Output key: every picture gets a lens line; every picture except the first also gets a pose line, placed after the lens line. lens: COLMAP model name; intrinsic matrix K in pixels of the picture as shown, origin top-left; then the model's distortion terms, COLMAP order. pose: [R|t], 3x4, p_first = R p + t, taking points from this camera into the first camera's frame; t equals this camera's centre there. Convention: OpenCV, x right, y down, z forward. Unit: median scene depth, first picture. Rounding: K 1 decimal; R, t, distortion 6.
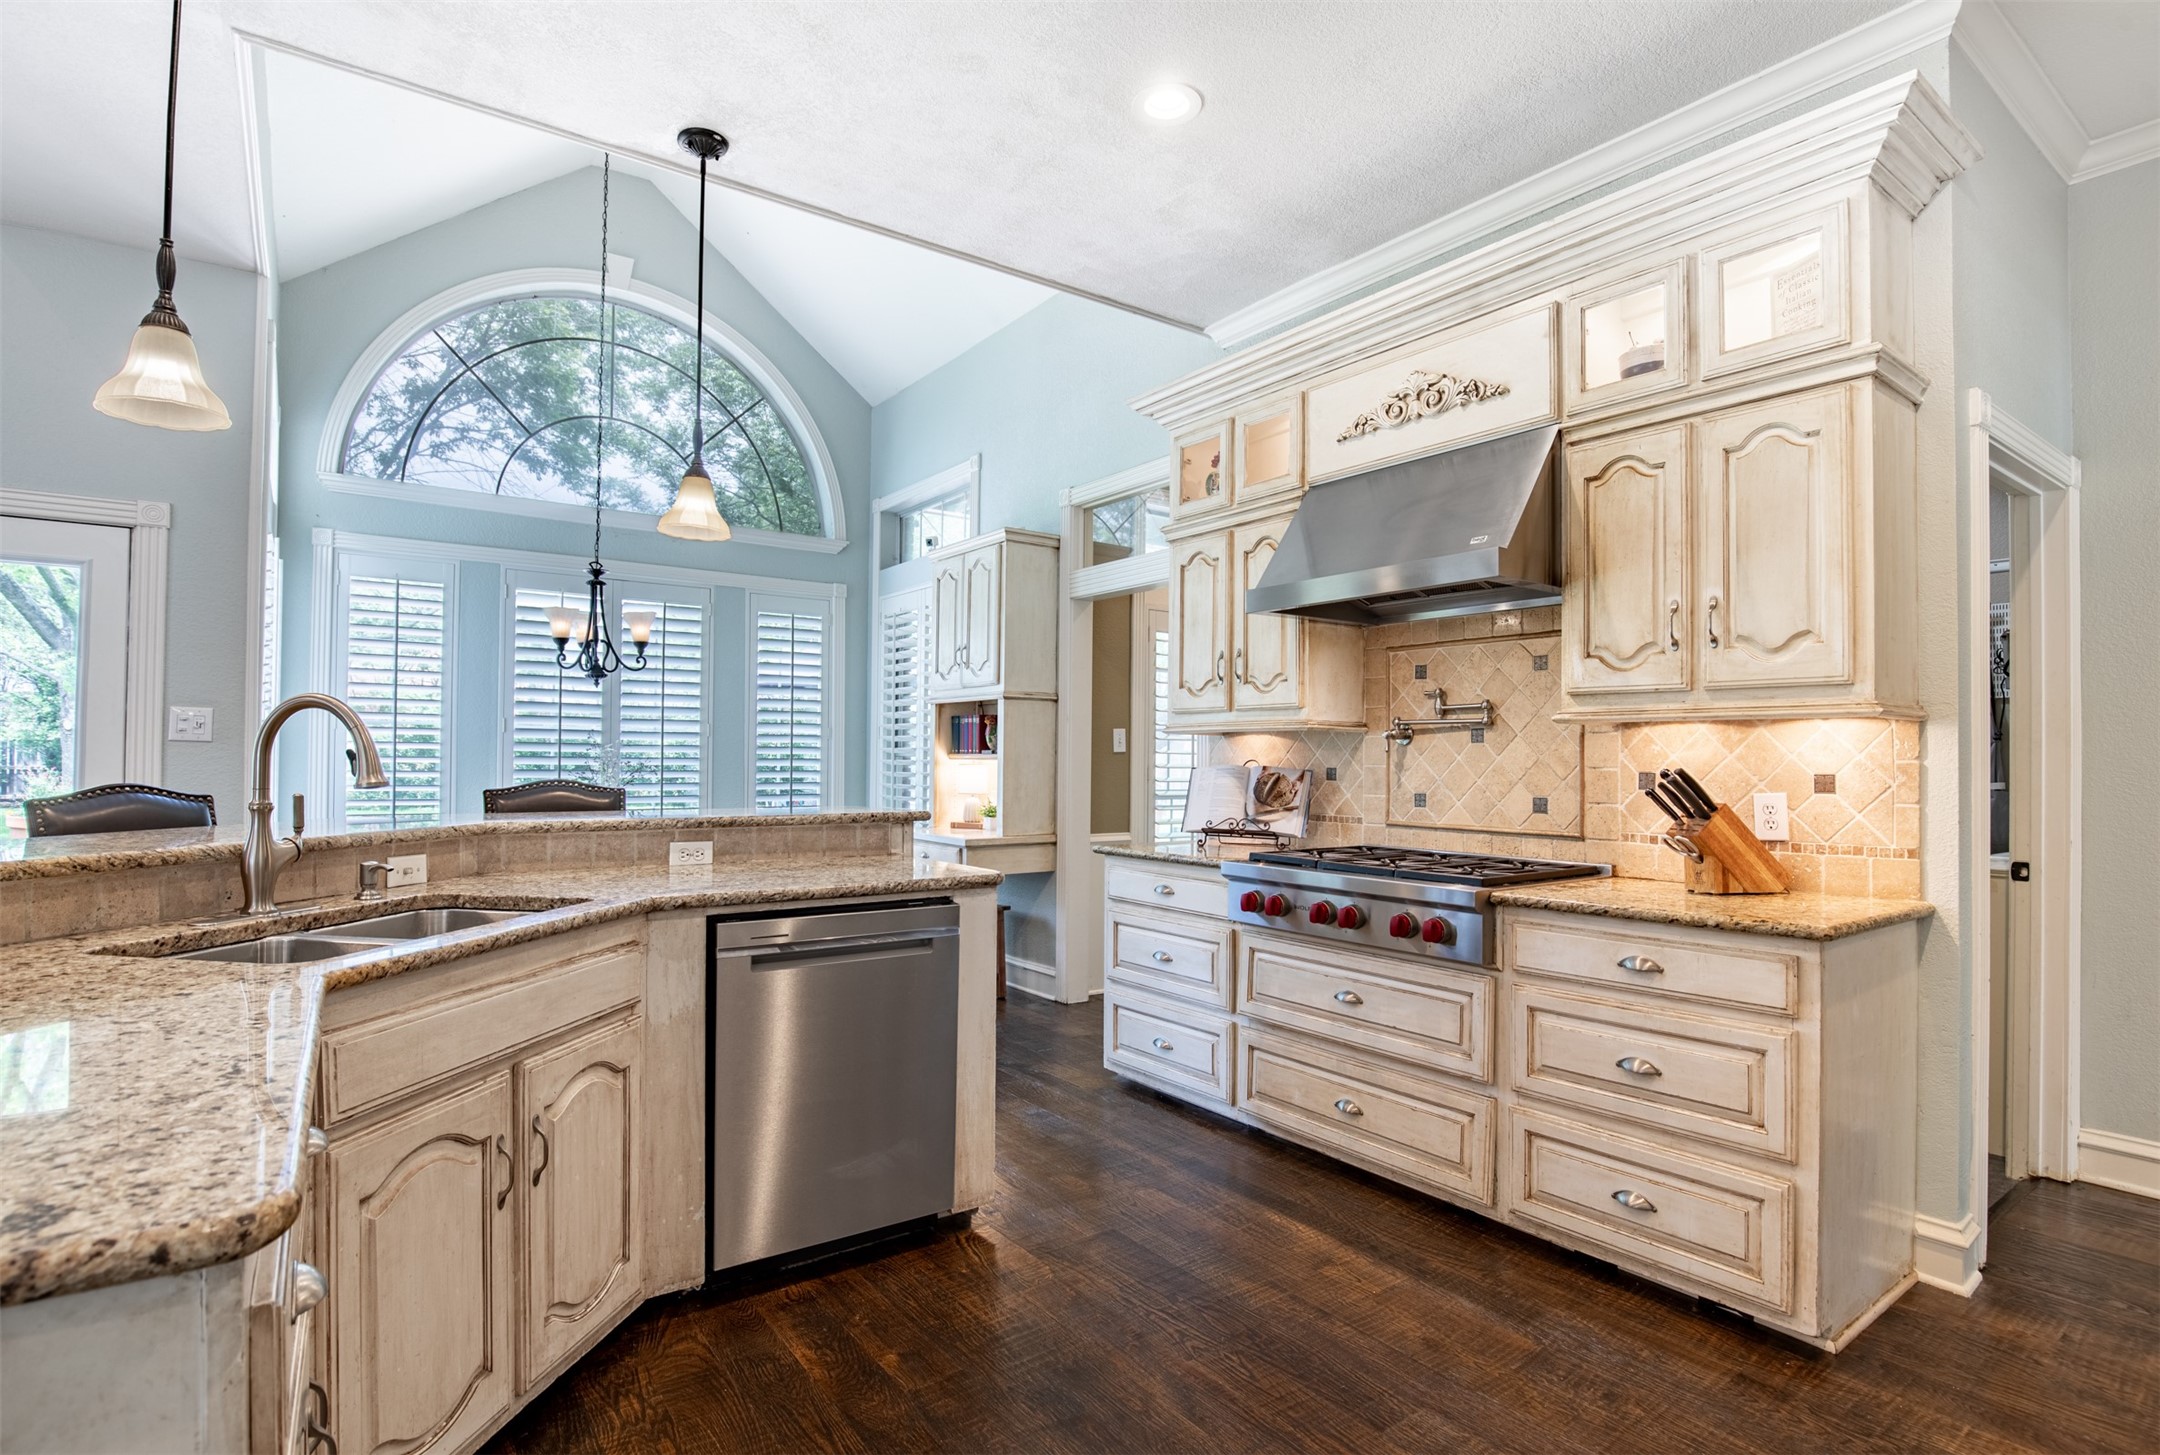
lens RADIAL K [[1070.3, 0, 1081.5], [0, 1070.3, 738.2], [0, 0, 1]] dist [-0.018304, 0.000051]
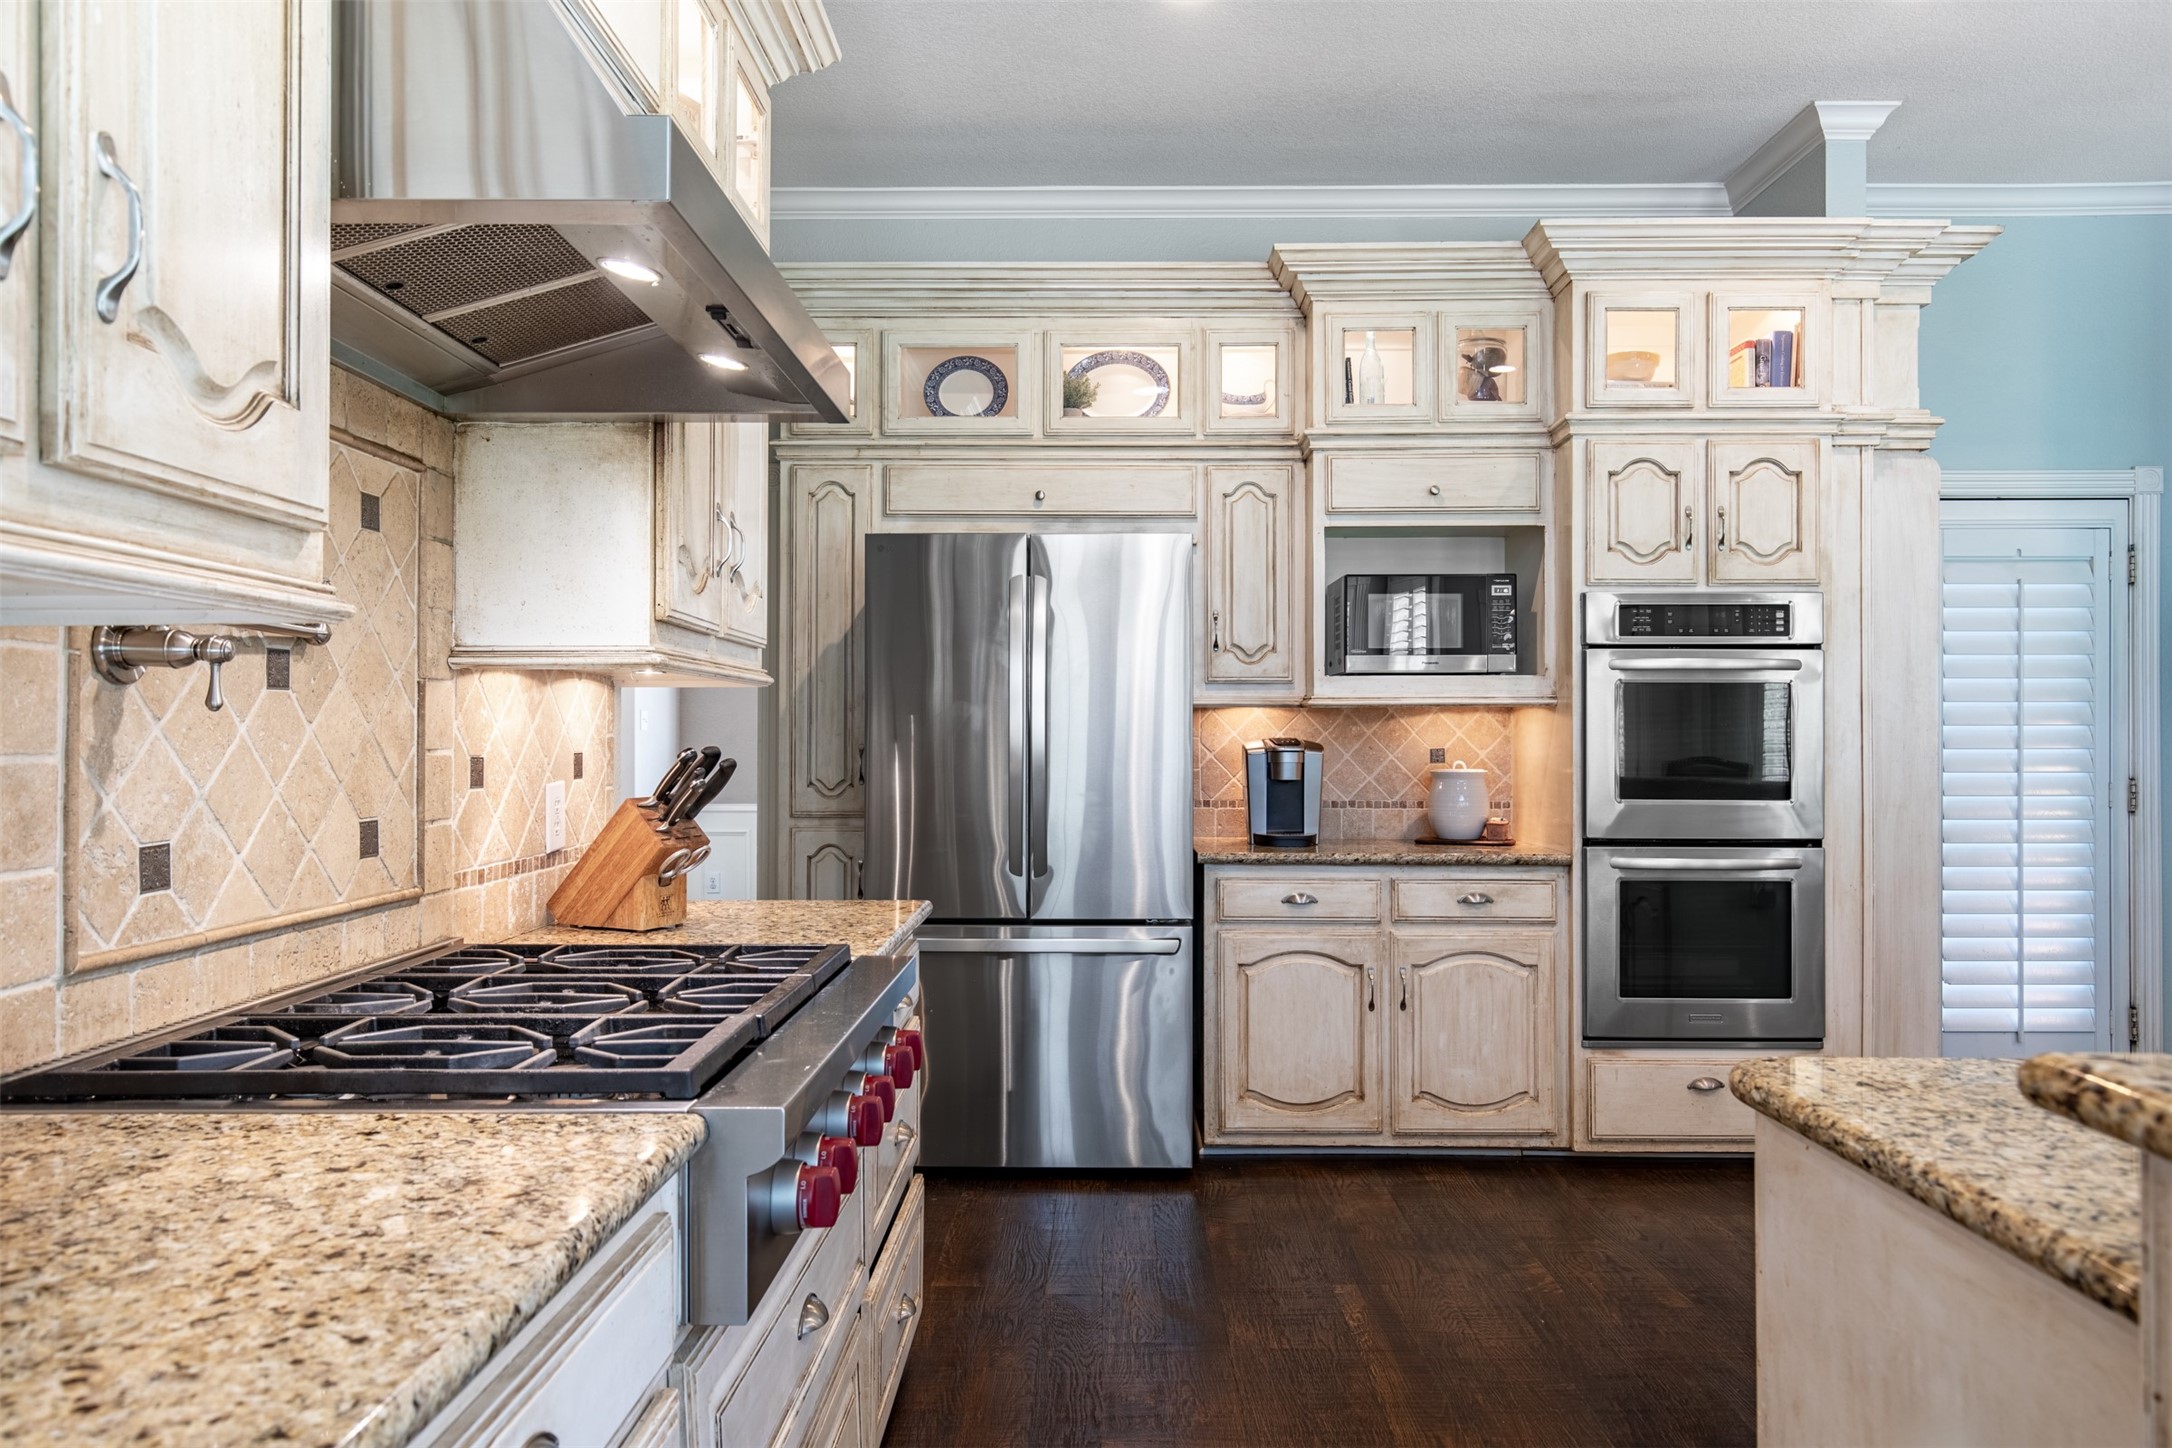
lens RADIAL K [[1462.6, 0, 1086.0], [0, 1462.6, 724.0], [0, 0, 1]] dist [0.003709, 0.001197]
pose [[-0.798613, -0.002392, 0.601840, -0.152401], [-0.017544, 0.999660, -0.019307, 0.021120], [-0.601589, -0.025978, -0.798383, 1.219729]]
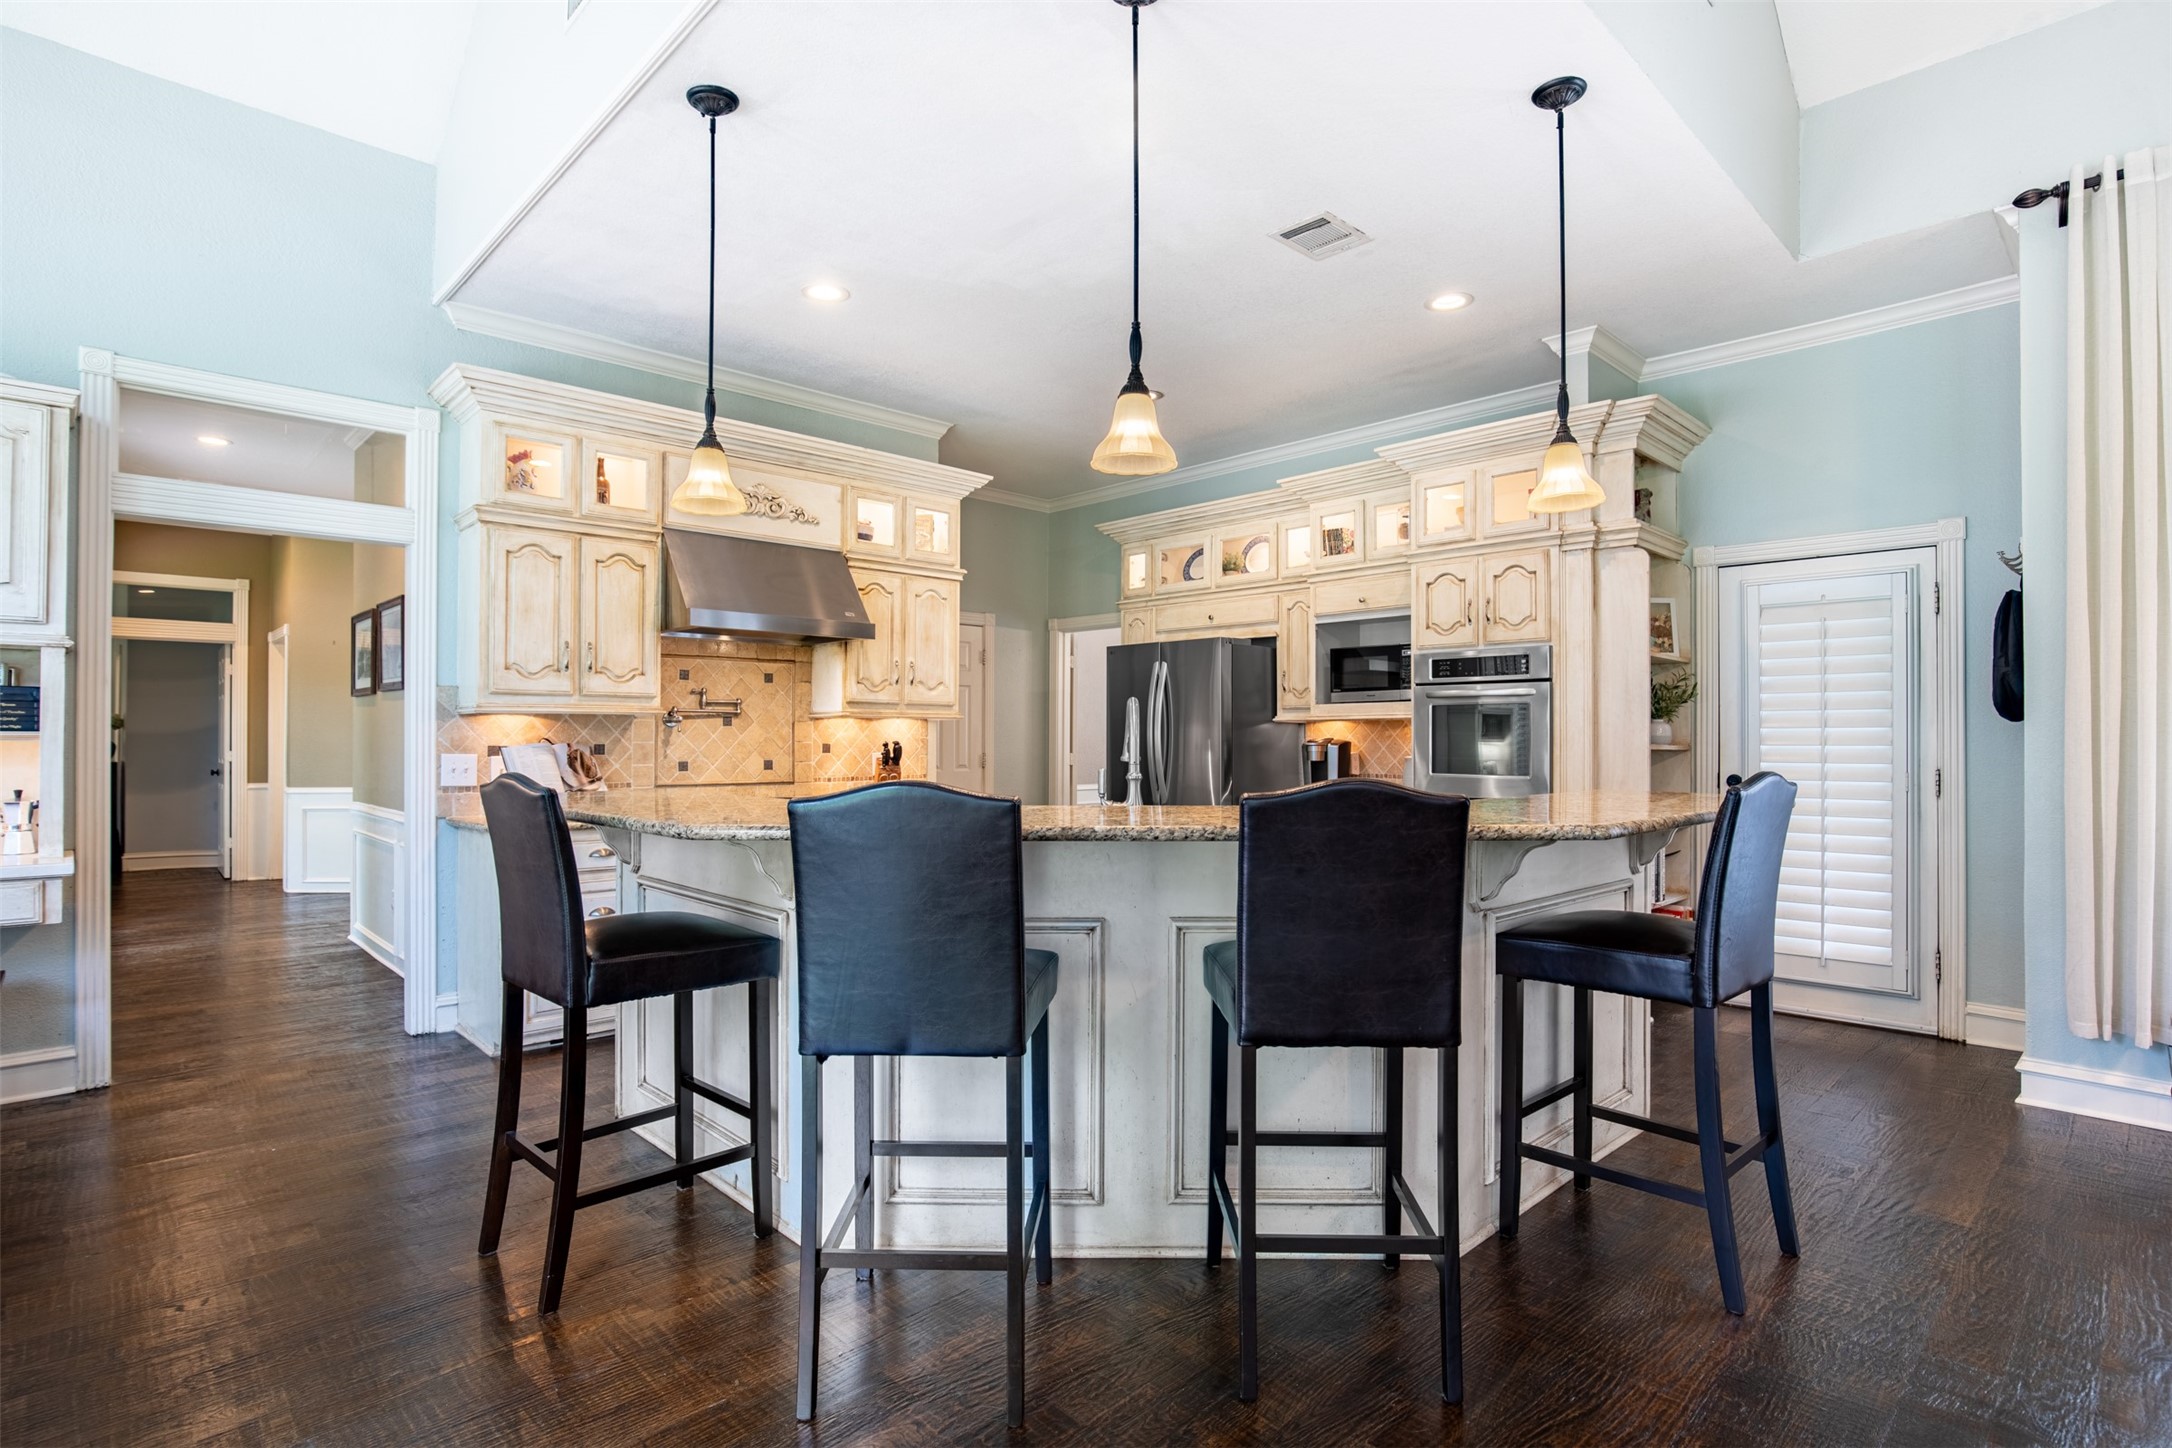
lens RADIAL K [[1077.1, 0, 1094.5], [0, 1077.1, 730.8], [0, 0, 1]] dist [-0.020817, 0.000773]
pose [[-0.138211, 0.001198, 0.990402, -1.197311], [-0.018829, 0.999815, -0.003837, 0.006942], [-0.990224, -0.019179, -0.138163, 0.686104]]
